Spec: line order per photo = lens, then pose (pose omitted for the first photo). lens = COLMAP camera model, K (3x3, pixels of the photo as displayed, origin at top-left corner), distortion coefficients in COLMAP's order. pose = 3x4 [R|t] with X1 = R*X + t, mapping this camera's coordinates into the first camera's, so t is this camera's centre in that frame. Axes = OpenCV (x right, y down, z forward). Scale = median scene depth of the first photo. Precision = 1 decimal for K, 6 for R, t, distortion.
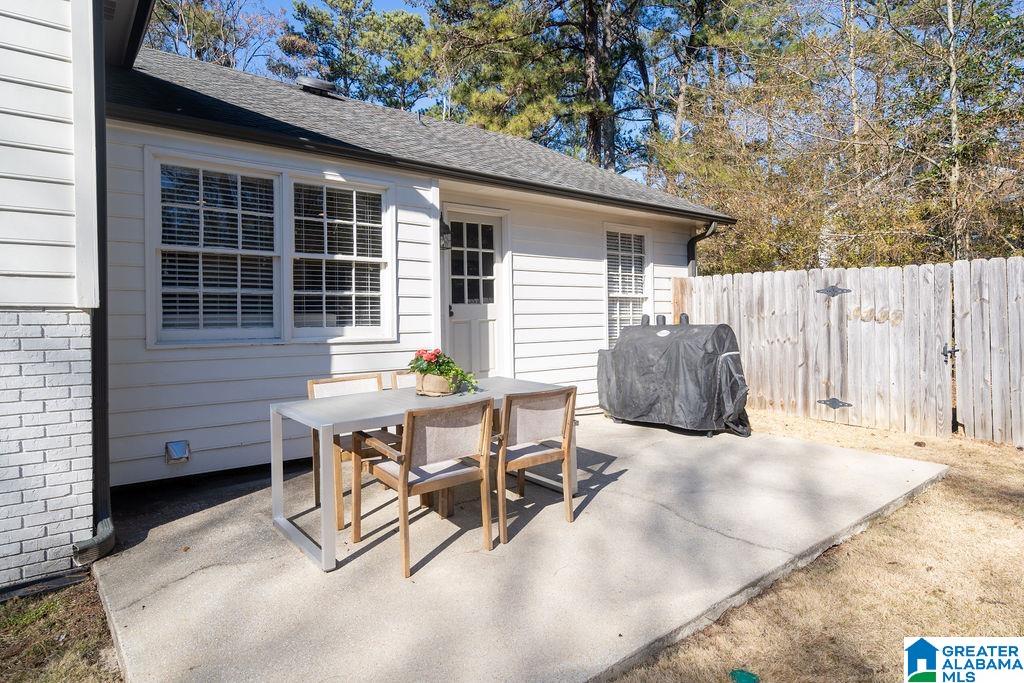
lens RADIAL K [[575.3, 0, 510.9], [0, 575.3, 310.7], [0, 0, 1]] dist [0.000725, 0.001036]
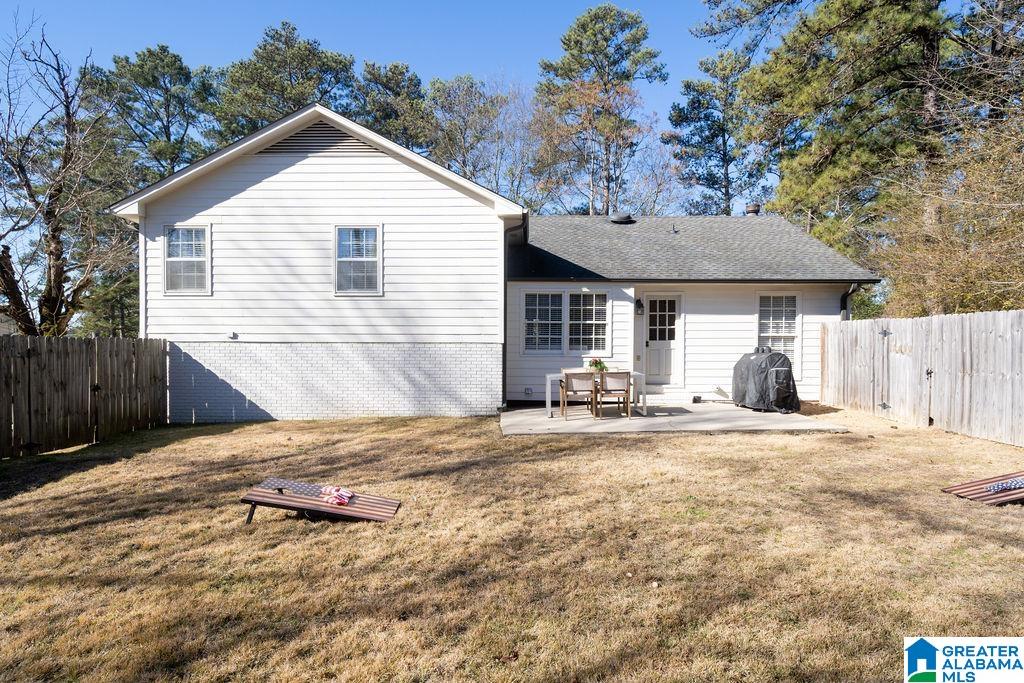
lens RADIAL K [[564.9, 0, 512.0], [0, 564.9, 341.5], [0, 0, 1]] dist [-0.000125, 0.000124]
pose [[0.762982, 0.006867, -0.646383, 0.818860], [-0.003796, 0.999974, 0.006143, -0.018871], [0.646409, -0.002233, 0.762988, -0.844078]]
